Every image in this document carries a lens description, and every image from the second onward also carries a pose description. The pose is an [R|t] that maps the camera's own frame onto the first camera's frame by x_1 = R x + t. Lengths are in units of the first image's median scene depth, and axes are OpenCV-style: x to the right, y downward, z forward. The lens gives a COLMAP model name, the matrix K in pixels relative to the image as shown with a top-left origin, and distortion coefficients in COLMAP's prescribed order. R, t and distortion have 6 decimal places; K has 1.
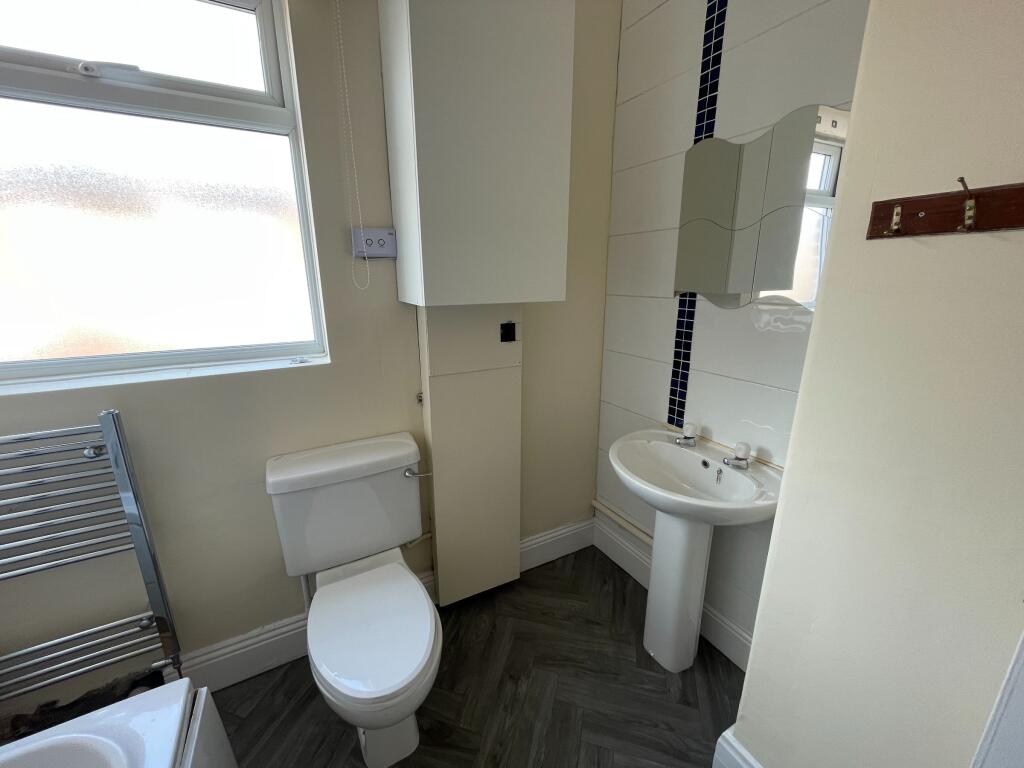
lens RADIAL K [[410.1, 0, 512.0], [0, 410.1, 384.0], [0, 0, 1]] dist [-0.009219, -0.000241]
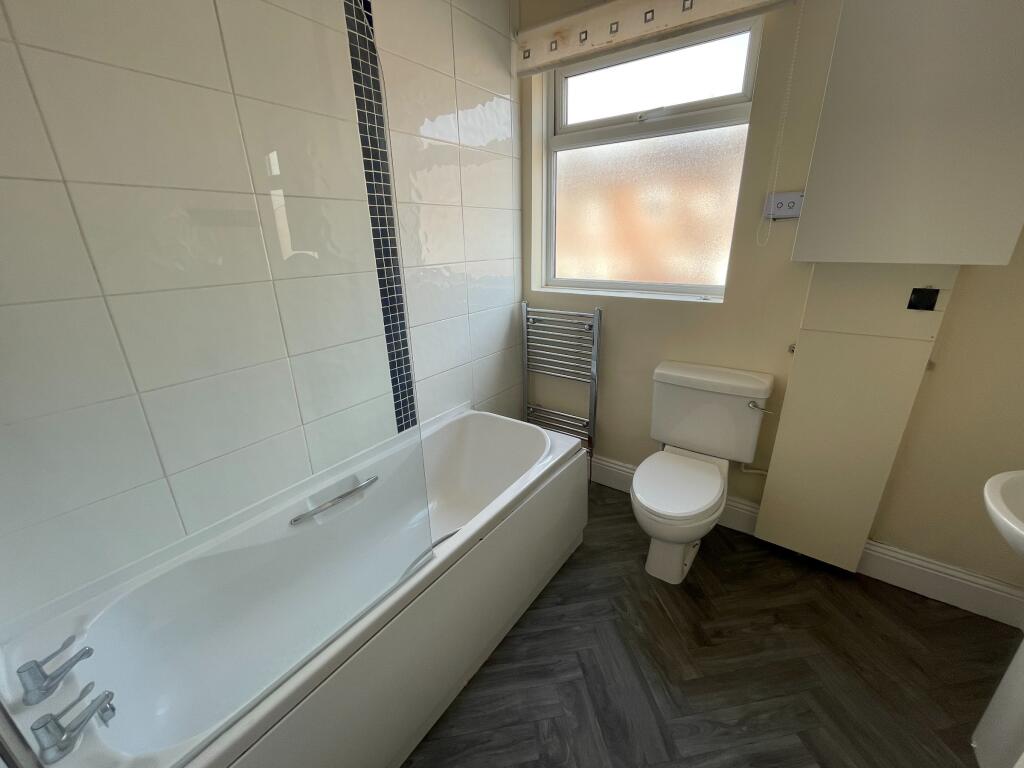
lens RADIAL K [[410.1, 0, 512.0], [0, 410.1, 384.0], [0, 0, 1]] dist [-0.009219, -0.000241]
pose [[0.422193, 0.297560, -0.856277, 0.459692], [-0.214548, 0.950553, 0.224537, 0.045051], [0.880751, 0.088915, 0.465158, -0.179138]]
